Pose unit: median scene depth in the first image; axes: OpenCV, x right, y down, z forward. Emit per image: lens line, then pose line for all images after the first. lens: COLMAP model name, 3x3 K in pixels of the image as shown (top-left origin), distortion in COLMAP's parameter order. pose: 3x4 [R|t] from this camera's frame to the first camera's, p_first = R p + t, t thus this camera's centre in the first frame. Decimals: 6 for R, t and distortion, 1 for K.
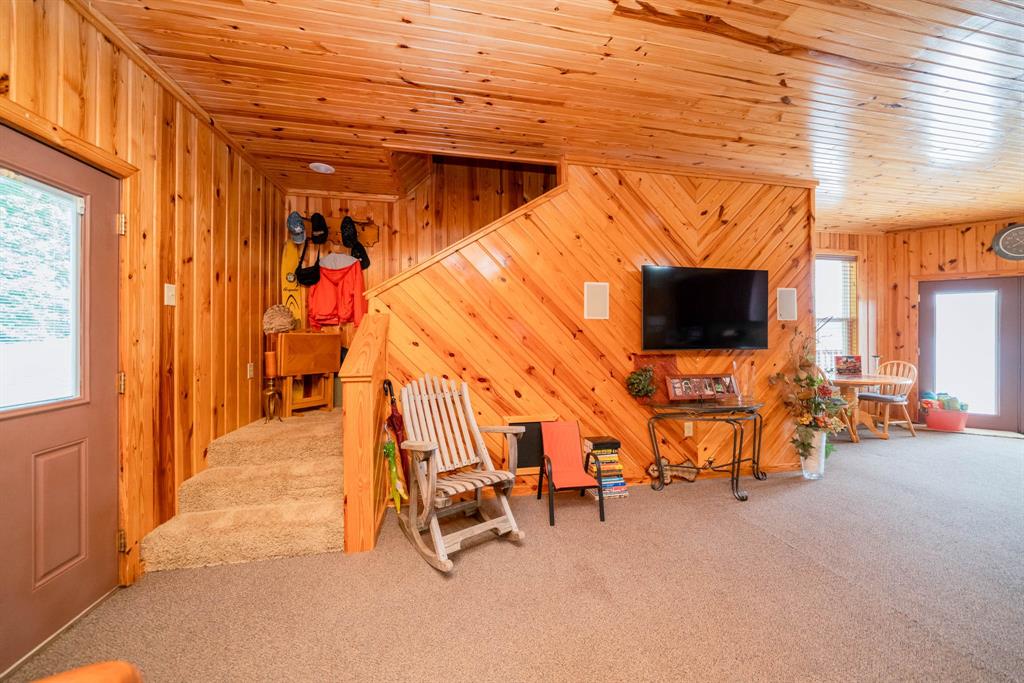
lens RADIAL K [[365.2, 0, 520.6], [0, 365.2, 334.3], [0, 0, 1]] dist [-0.001984, -0.000226]
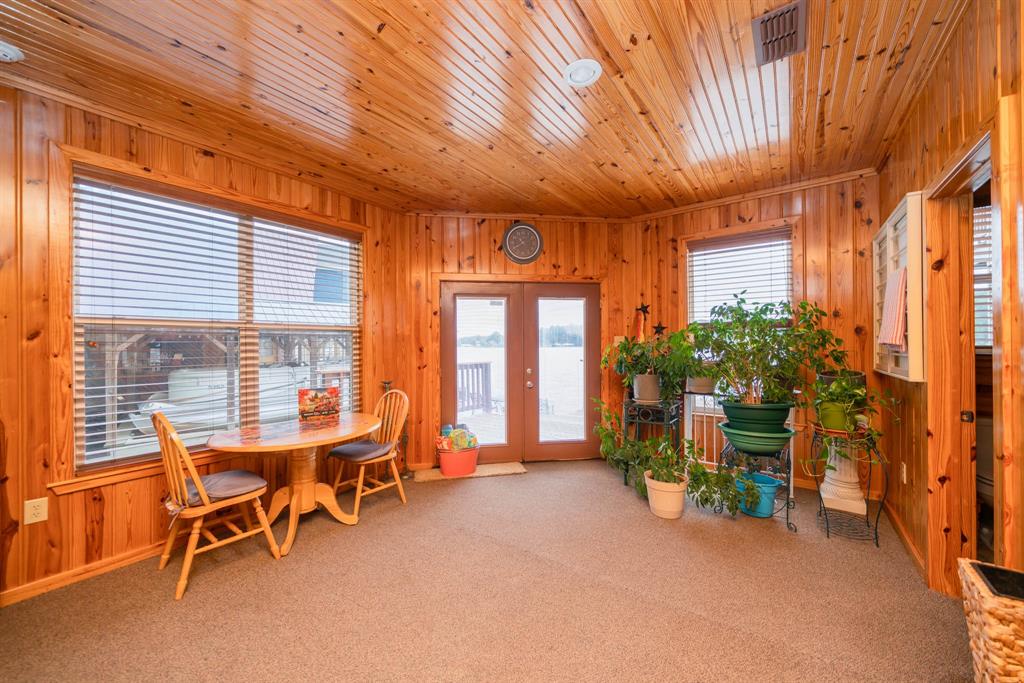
lens RADIAL K [[373.3, 0, 514.3], [0, 373.3, 345.6], [0, 0, 1]] dist [-0.005976, 0.000020]
pose [[0.750250, -0.004596, 0.661139, 1.121891], [0.005586, 0.999984, 0.000613, -0.012596], [-0.661131, 0.003234, 0.750264, 0.502152]]
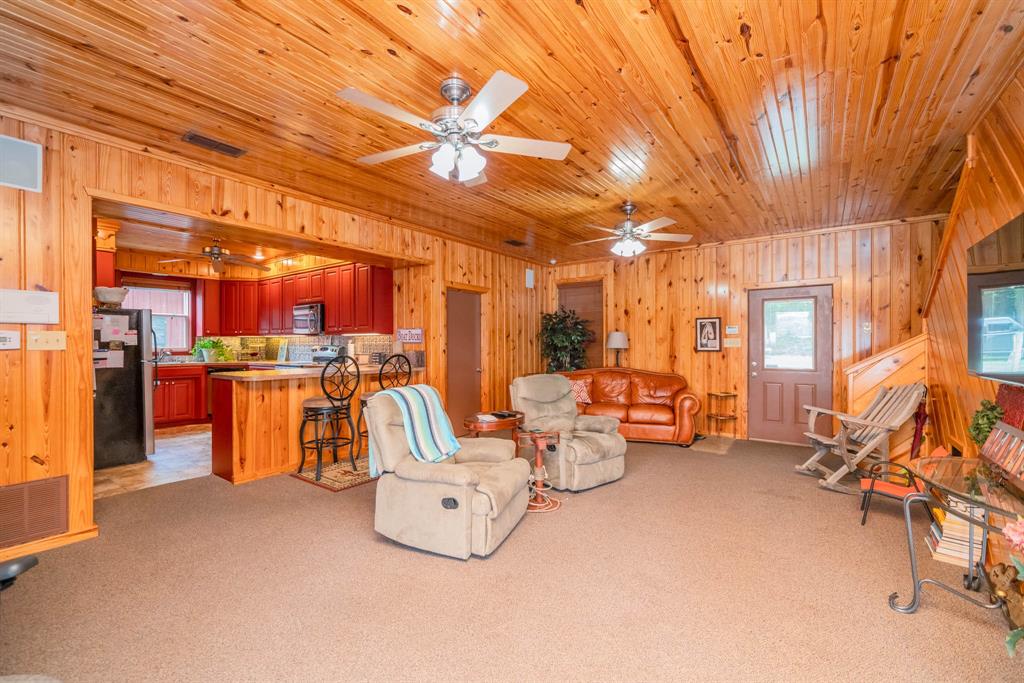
lens RADIAL K [[423.3, 0, 512.0], [0, 423.3, 341.5], [0, 0, 1]] dist [-0.000423, -0.000079]
pose [[-0.746187, -0.002692, -0.665731, 1.428140], [0.003678, 0.999960, -0.008166, -0.012957], [0.665726, -0.008542, -0.746147, 0.977456]]
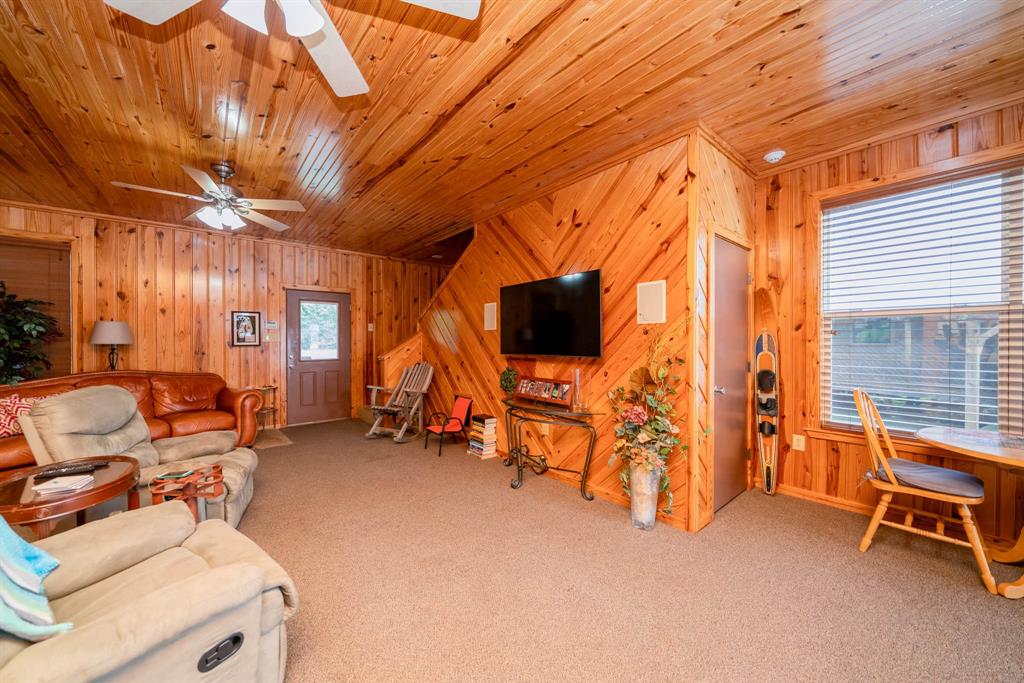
lens RADIAL K [[362.9, 0, 492.1], [0, 362.9, 341.6], [0, 0, 1]] dist [0.000144, -0.000048]
pose [[0.448664, 0.004806, -0.893687, 1.398520], [0.004658, 0.999959, 0.007717, -0.008427], [0.893688, -0.007625, 0.448624, 0.387201]]
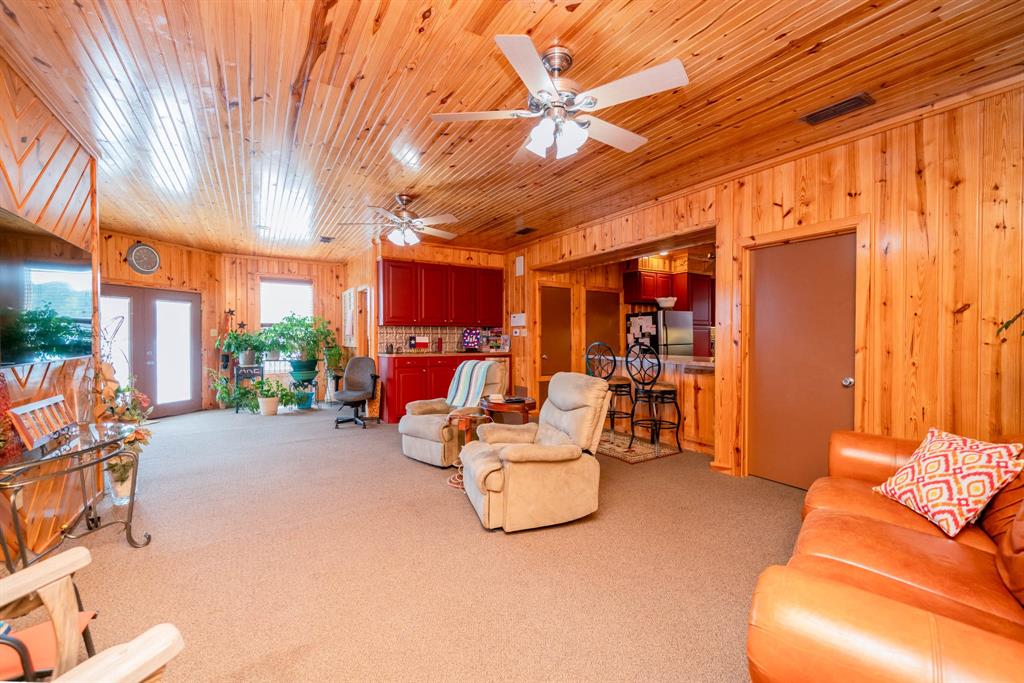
lens RADIAL K [[420.5, 0, 512.0], [0, 420.5, 341.5], [0, 0, 1]] dist [0.000289, -0.000020]
pose [[-0.334501, -0.010660, 0.942335, -0.463875], [-0.002131, 0.999942, 0.010556, -0.002256], [-0.942393, 0.001523, -0.334504, 0.485170]]
